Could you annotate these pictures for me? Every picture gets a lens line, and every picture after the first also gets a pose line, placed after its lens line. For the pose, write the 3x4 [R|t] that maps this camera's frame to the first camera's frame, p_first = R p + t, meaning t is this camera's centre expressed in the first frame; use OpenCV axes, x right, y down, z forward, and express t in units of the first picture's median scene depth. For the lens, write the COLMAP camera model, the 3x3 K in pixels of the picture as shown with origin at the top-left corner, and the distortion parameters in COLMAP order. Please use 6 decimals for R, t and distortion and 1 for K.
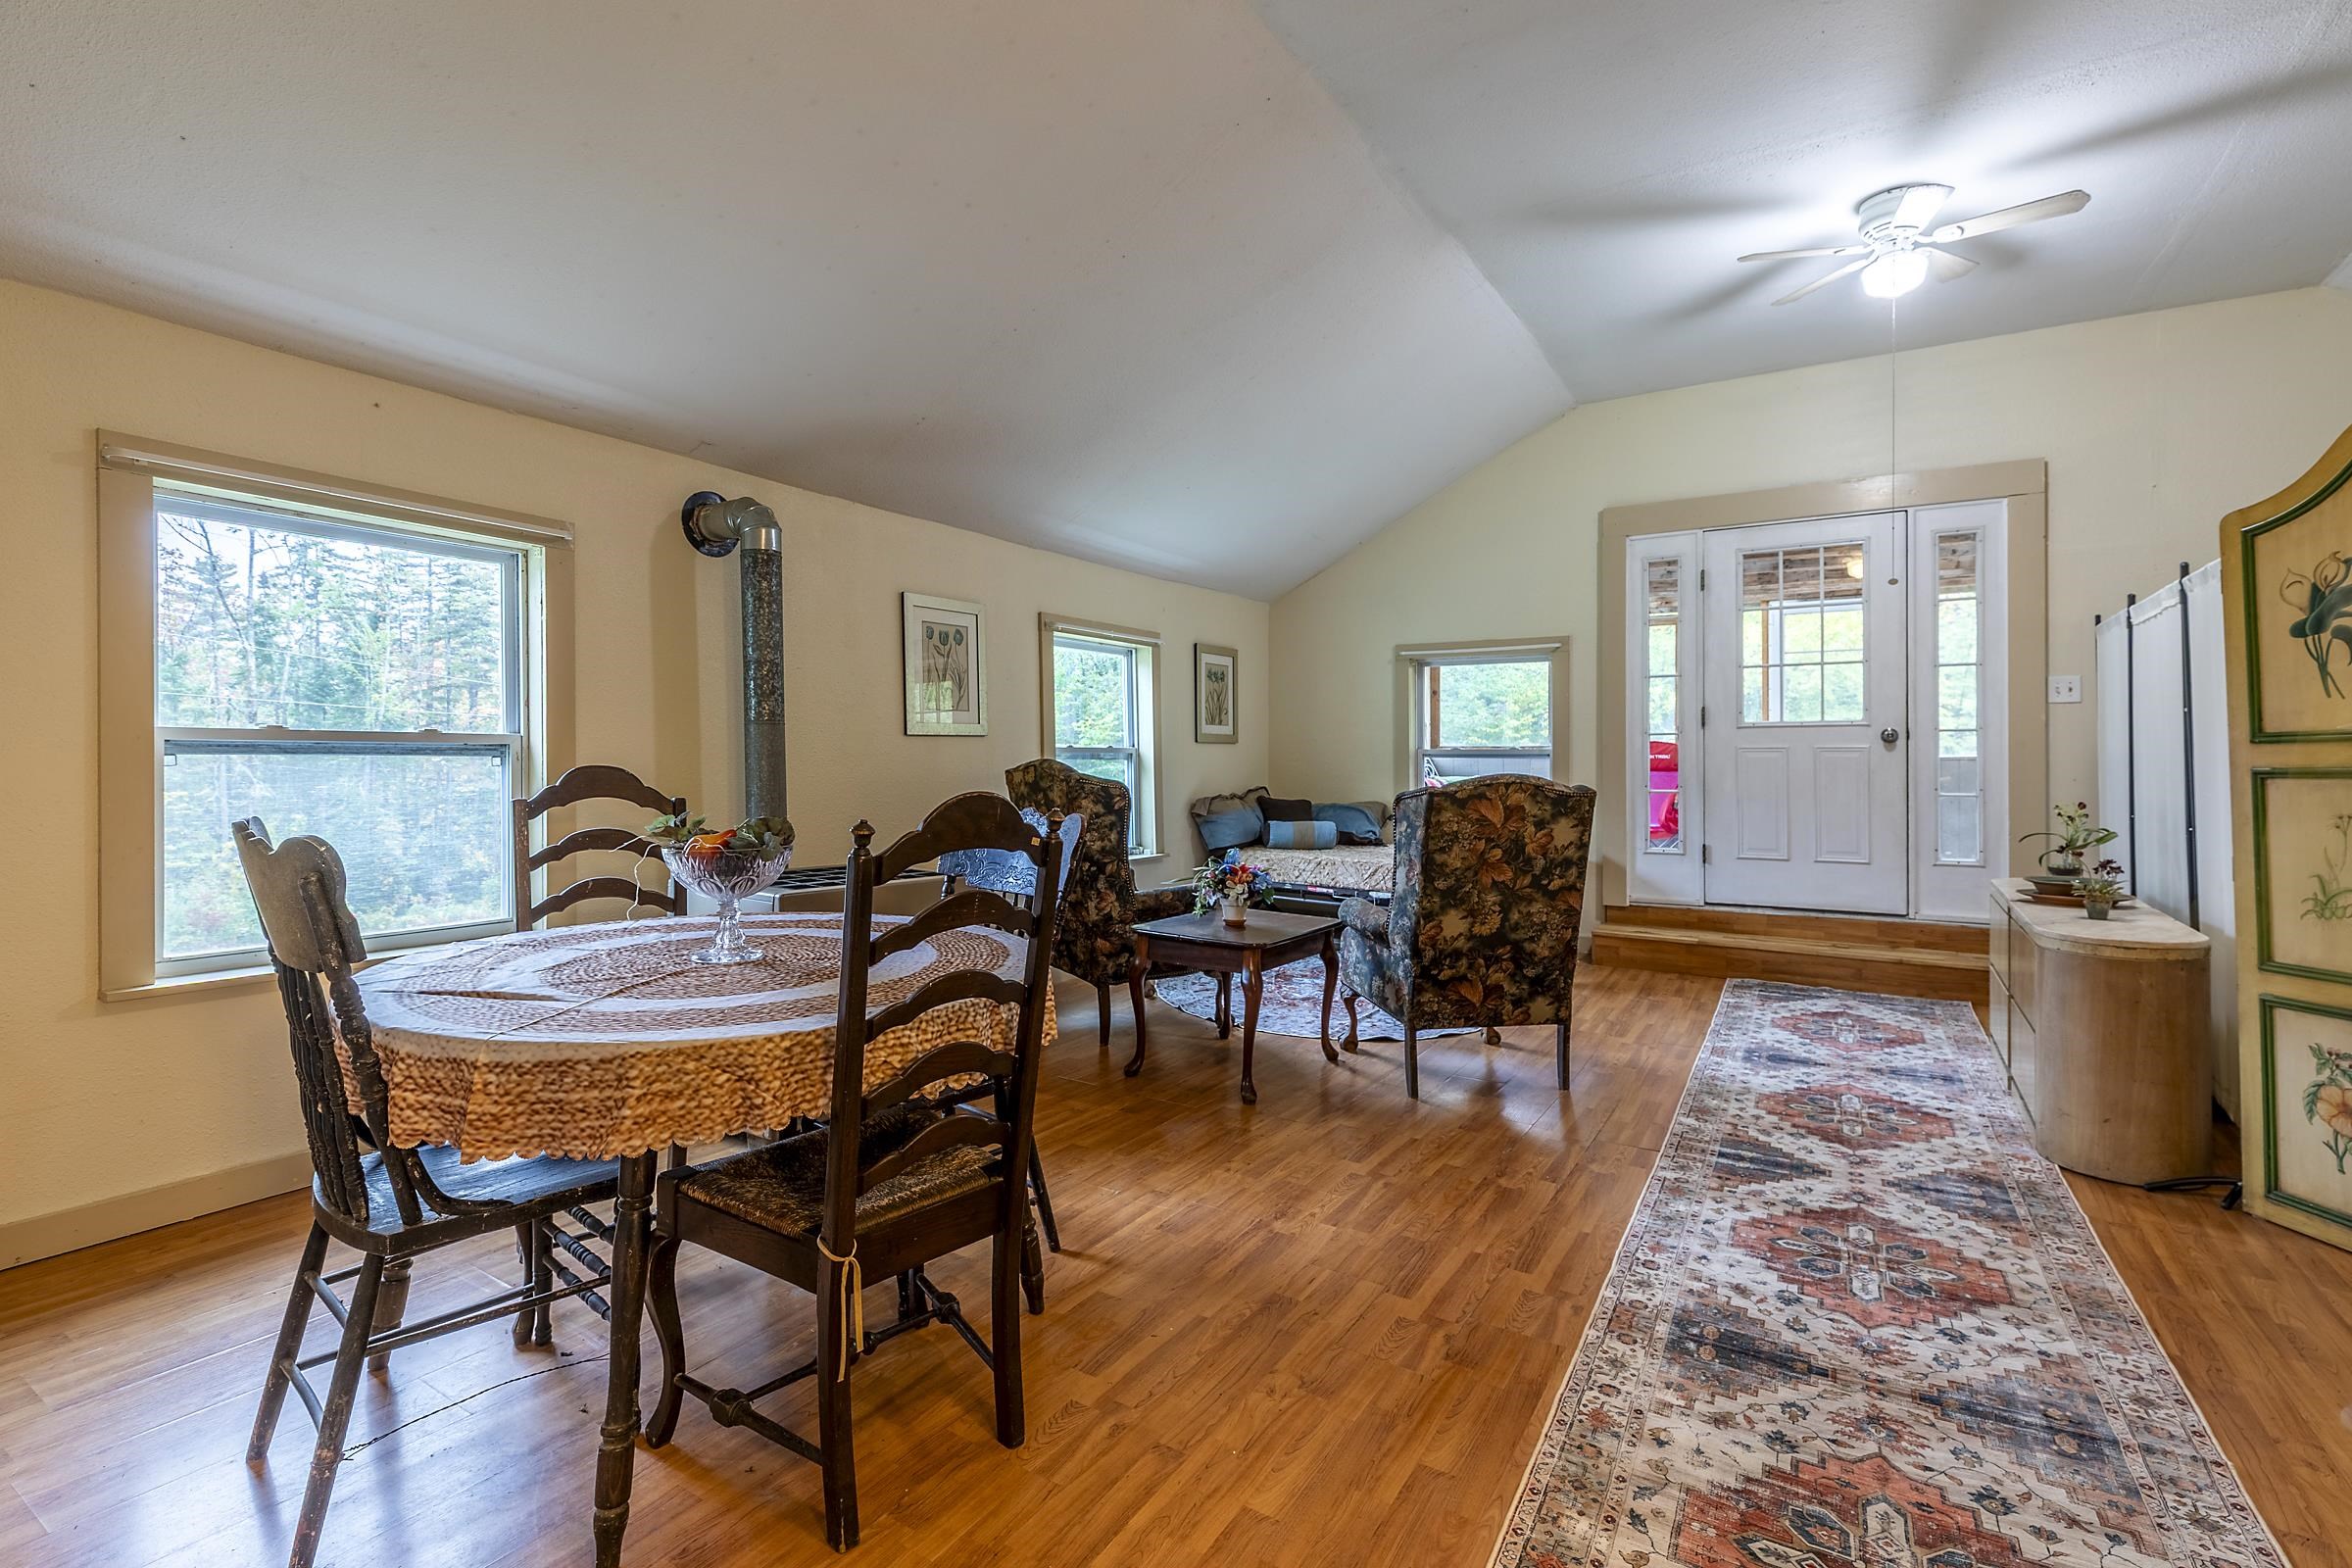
lens RADIAL K [[1077.5, 0, 1166.3], [0, 1077.5, 757.0], [0, 0, 1]] dist [0.005353, -0.000212]
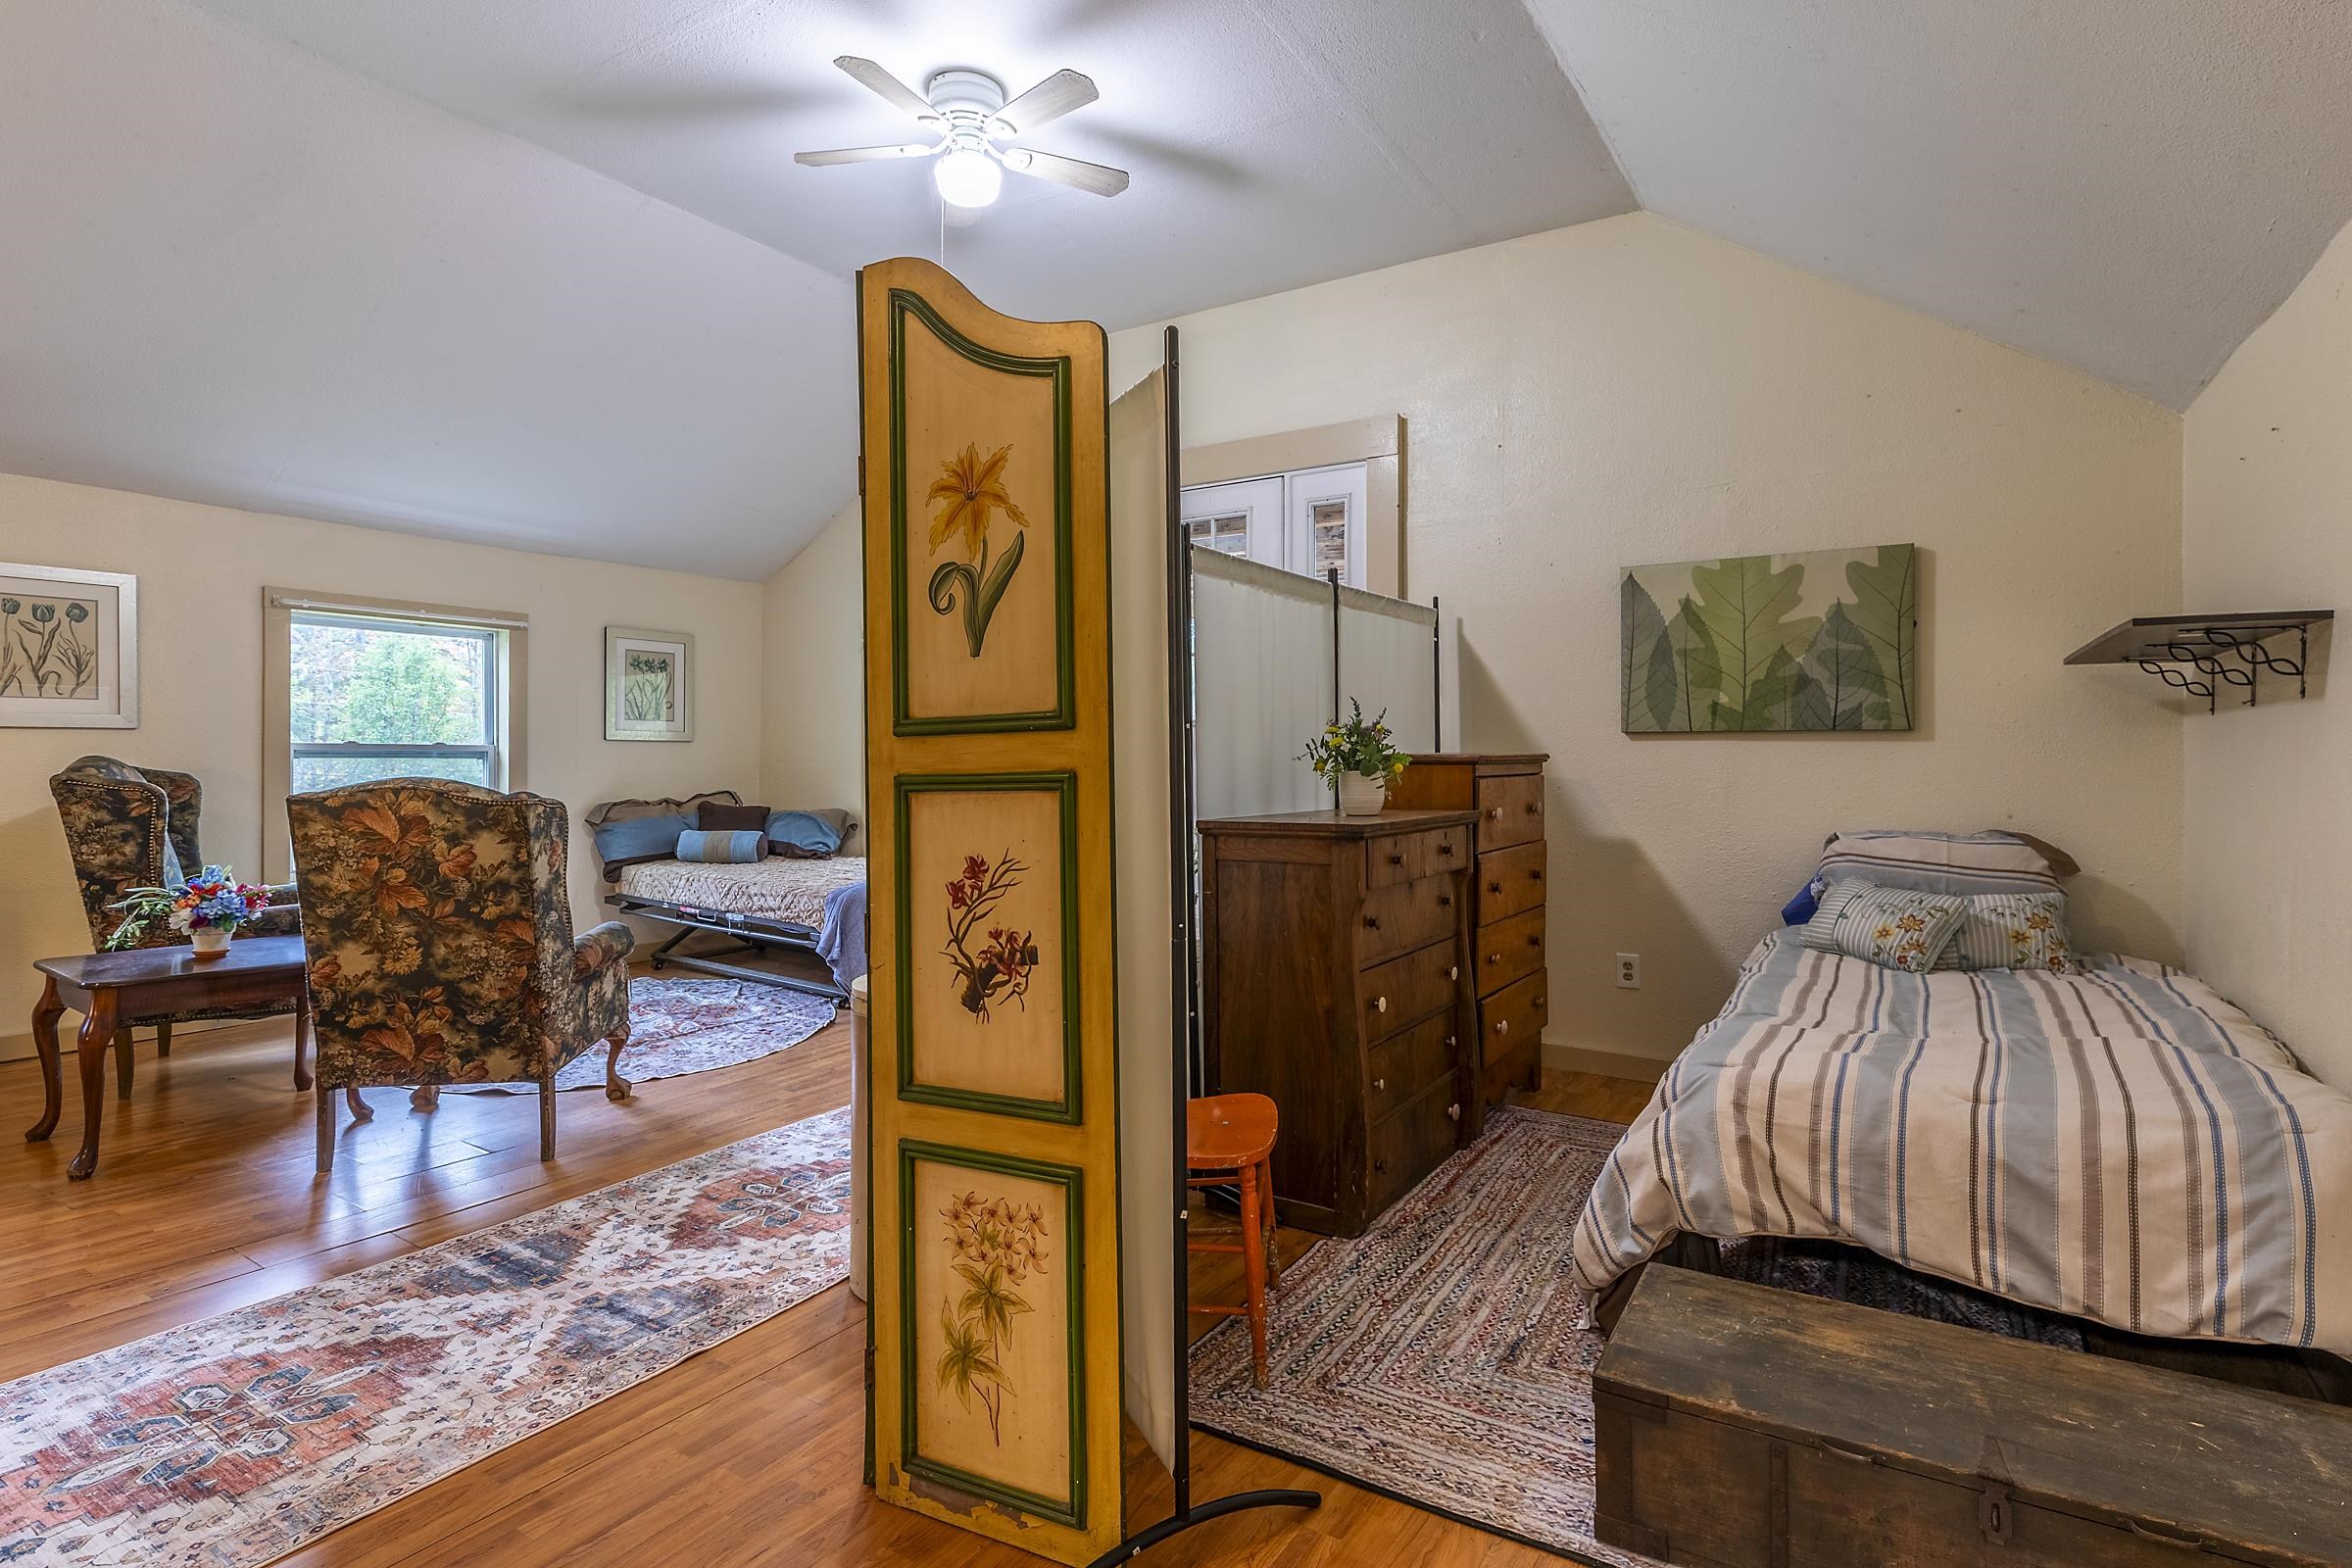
lens RADIAL K [[1126.7, 0, 1253.8], [0, 1126.7, 752.0], [0, 0, 1]] dist [-0.010342, 0.003352]
pose [[0.999970, 0.006159, 0.004703, 1.120337], [-0.006131, 0.999964, -0.005826, -0.002465], [-0.004739, 0.005797, 0.999972, 0.174438]]
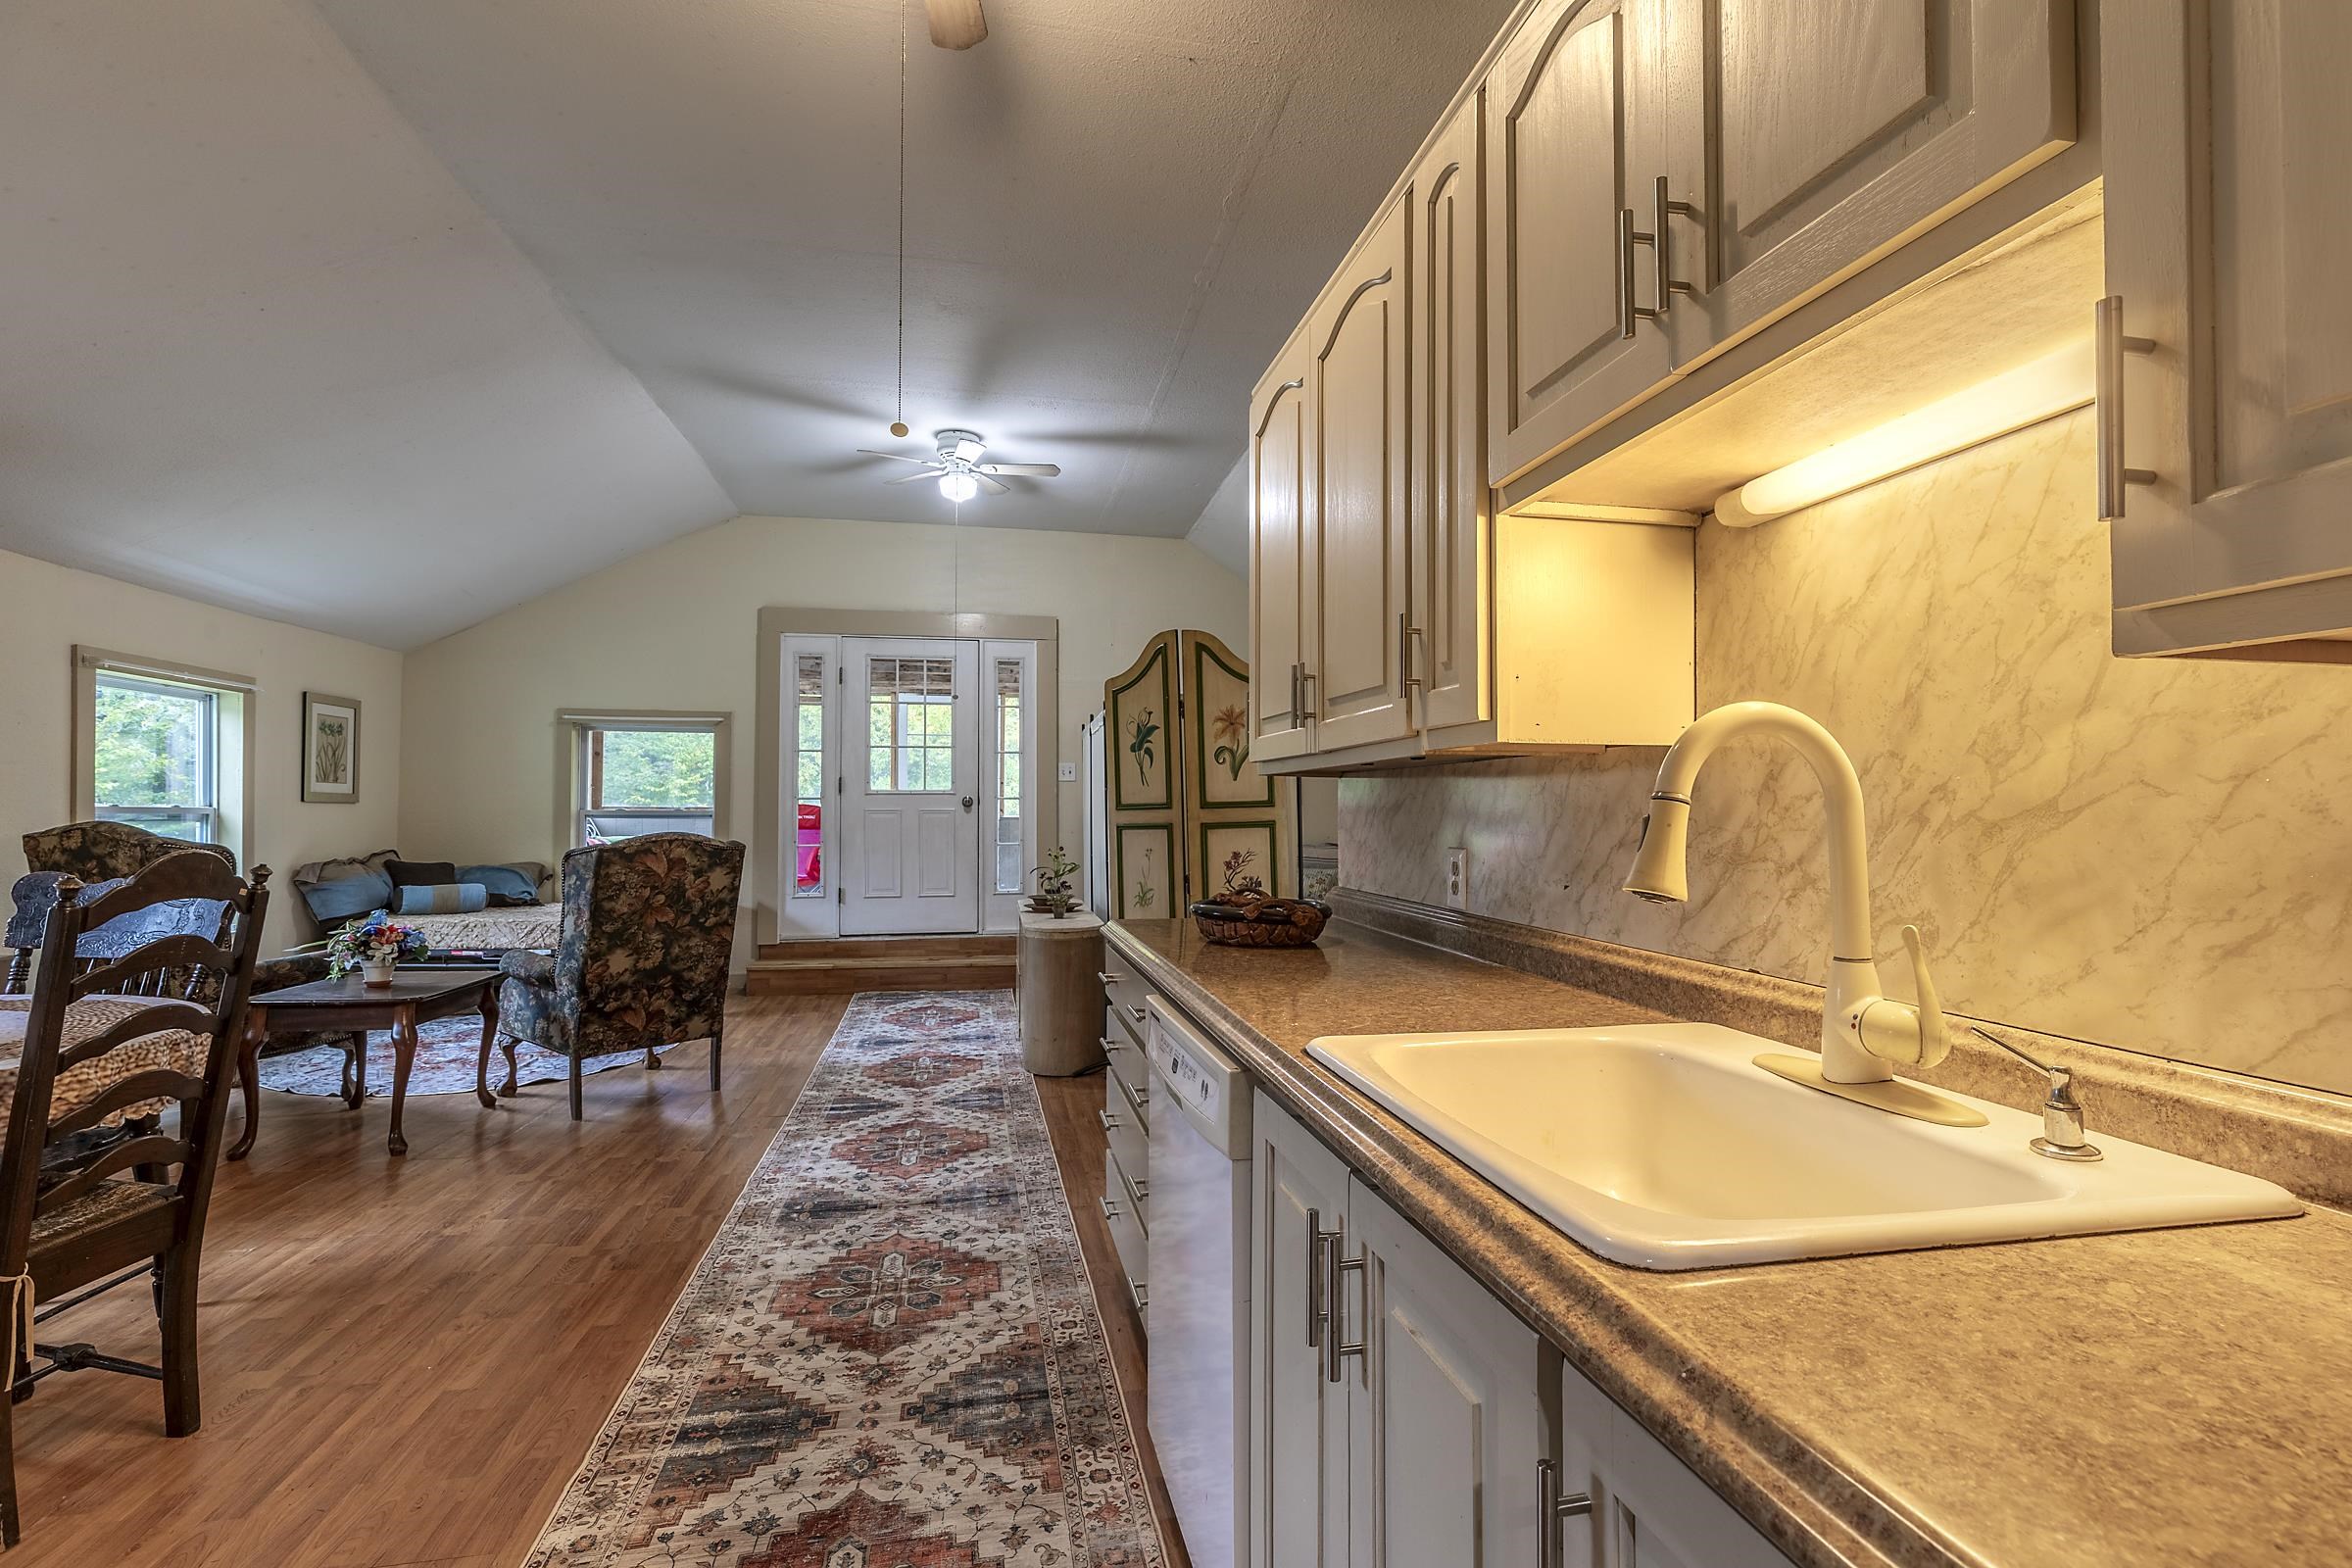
lens RADIAL K [[1077.5, 0, 1201.5], [0, 1077.5, 775.8], [0, 0, 1]] dist [0.005353, -0.000212]
pose [[0.723741, 0.025357, 0.689605, -0.103830], [0.000474, 0.999306, -0.037243, -0.002209], [-0.690071, 0.027281, 0.723227, -0.334905]]
